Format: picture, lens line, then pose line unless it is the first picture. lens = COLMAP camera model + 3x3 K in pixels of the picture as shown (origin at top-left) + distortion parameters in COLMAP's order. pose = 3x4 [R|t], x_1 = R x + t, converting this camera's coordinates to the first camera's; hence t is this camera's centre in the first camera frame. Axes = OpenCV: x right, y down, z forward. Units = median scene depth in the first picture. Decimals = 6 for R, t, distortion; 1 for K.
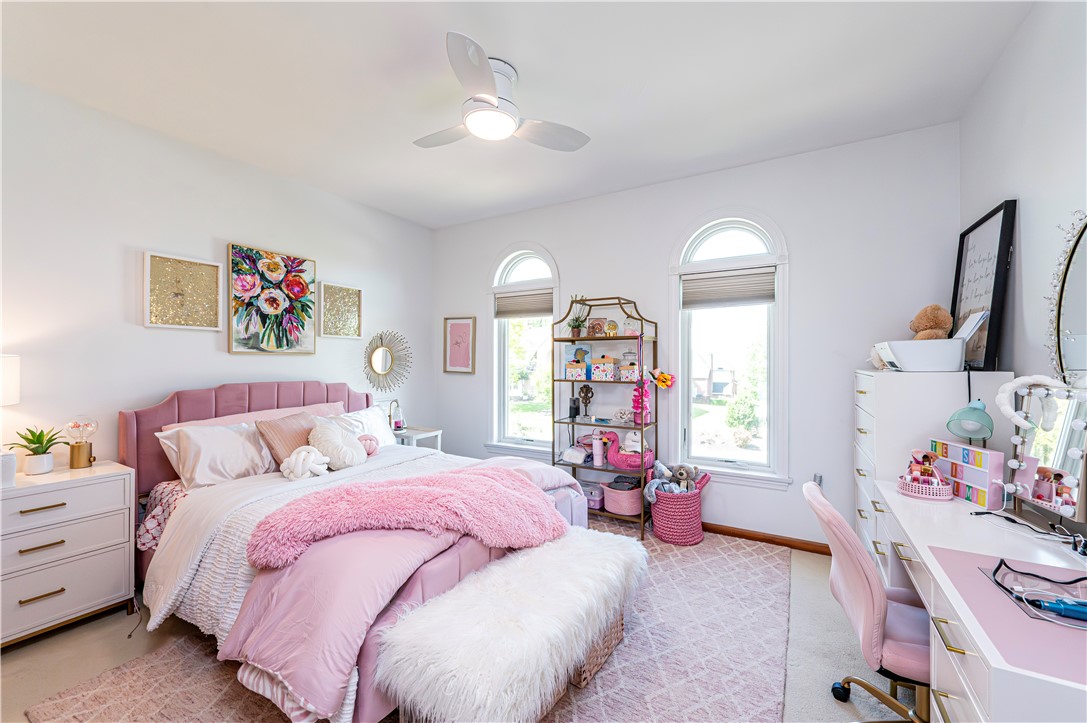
lens RADIAL K [[433.4, 0, 546.8], [0, 433.4, 360.3], [0, 0, 1]] dist [0.000760, -0.000042]
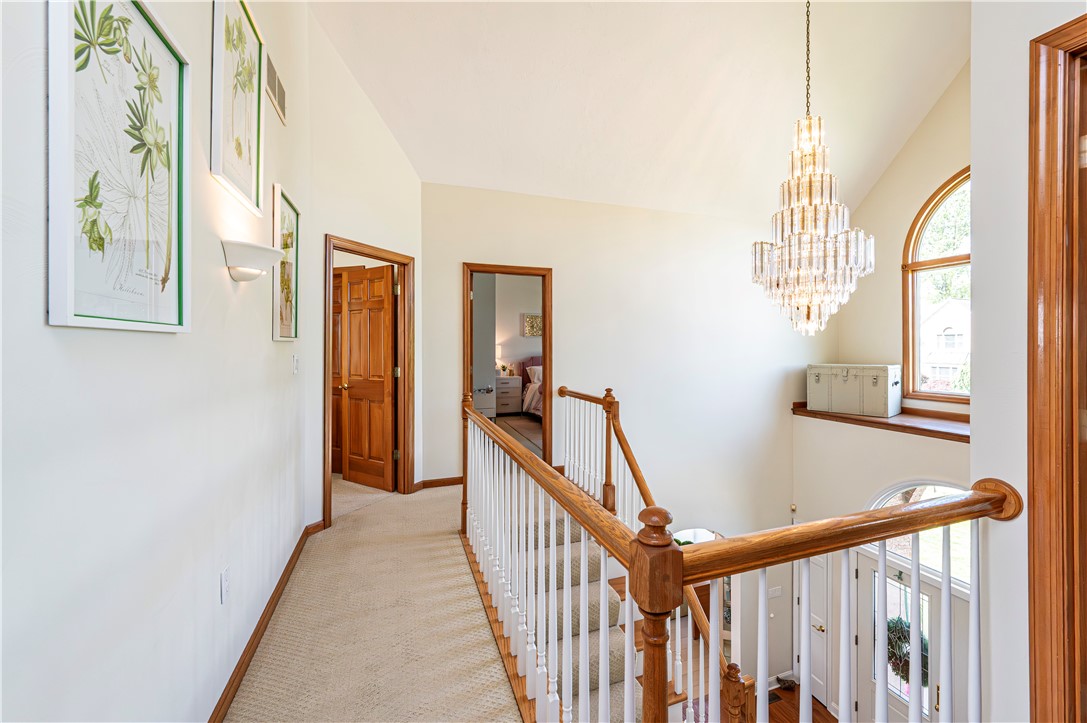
lens RADIAL K [[433.4, 0, 546.8], [0, 433.4, 360.3], [0, 0, 1]] dist [0.000760, -0.000042]
pose [[0.765298, 0.016673, -0.643460, 1.584009], [0.004108, 0.999518, 0.030784, -0.002343], [0.643663, -0.026202, 0.764861, -1.680919]]
